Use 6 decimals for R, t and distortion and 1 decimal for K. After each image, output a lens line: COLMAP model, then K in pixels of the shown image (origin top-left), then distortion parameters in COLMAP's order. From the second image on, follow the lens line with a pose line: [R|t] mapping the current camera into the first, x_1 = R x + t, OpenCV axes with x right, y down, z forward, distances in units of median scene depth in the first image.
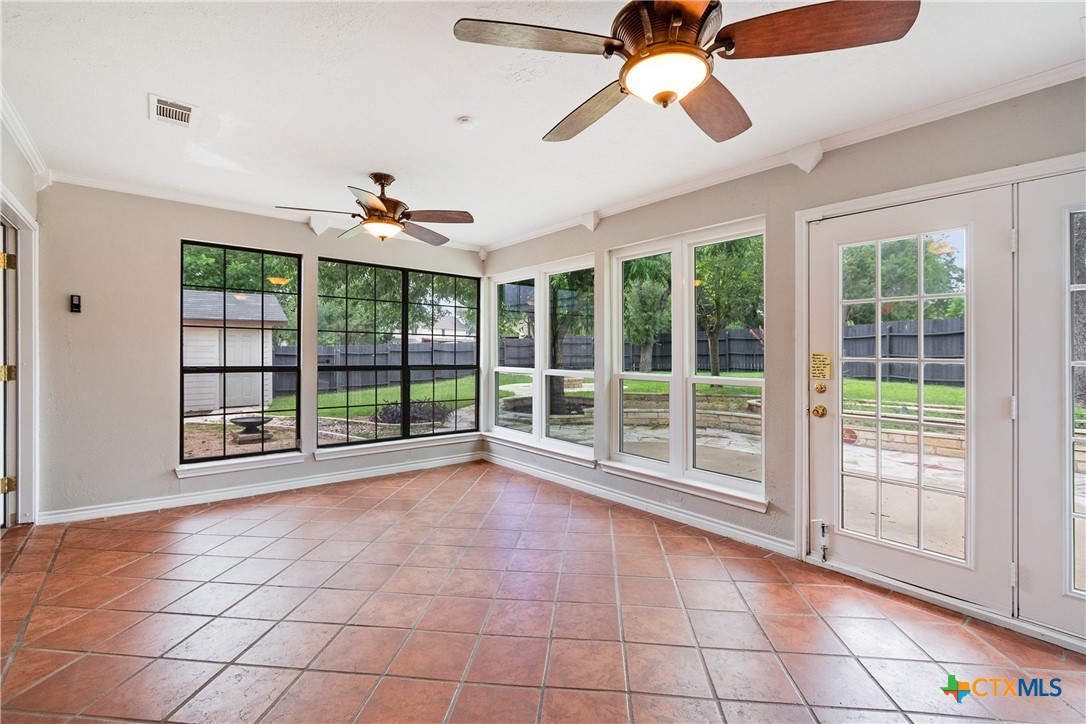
lens RADIAL K [[483.1, 0, 547.6], [0, 483.1, 353.0], [0, 0, 1]] dist [0.000782, -0.000228]
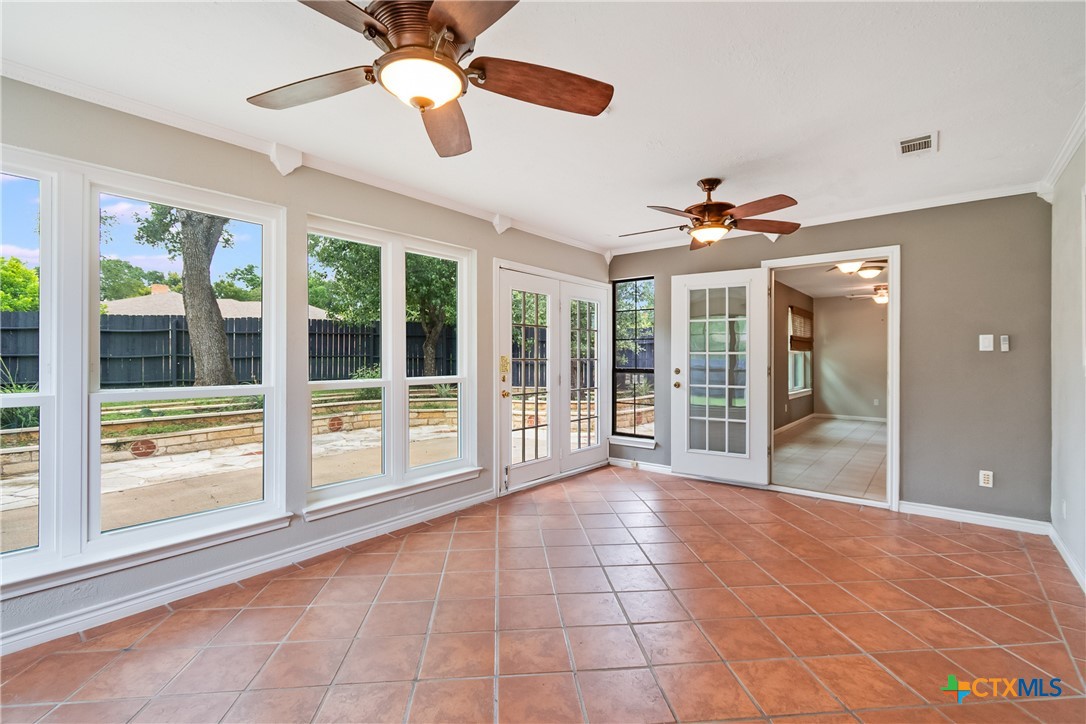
lens RADIAL K [[483.1, 0, 547.6], [0, 483.1, 353.0], [0, 0, 1]] dist [0.000782, -0.000228]
pose [[-0.196308, -0.001680, 0.980541, -0.523880], [-0.005127, 0.999987, 0.000687, -0.005723], [-0.980529, -0.004892, -0.196314, 0.636731]]
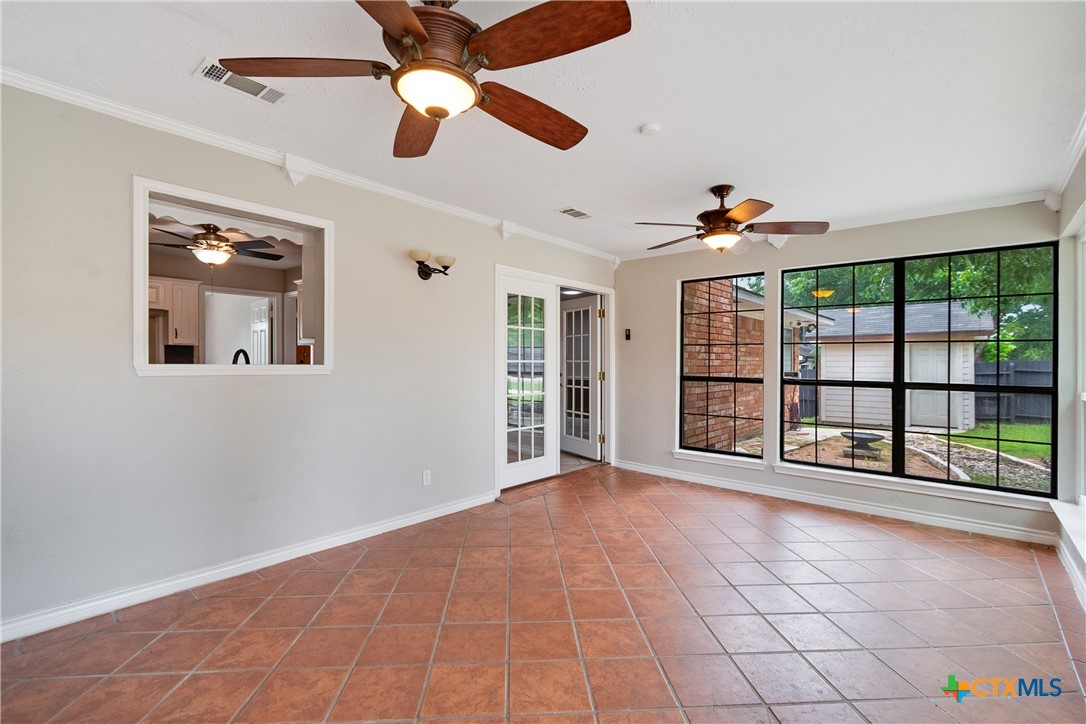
lens RADIAL K [[480.0, 0, 547.1], [0, 480.0, 362.8], [0, 0, 1]] dist [-0.000664, -0.000219]
pose [[0.167907, -0.006757, -0.985780, 0.374035], [-0.007726, 0.999937, -0.008170, 0.005229], [0.985773, 0.008988, 0.167844, 0.312465]]
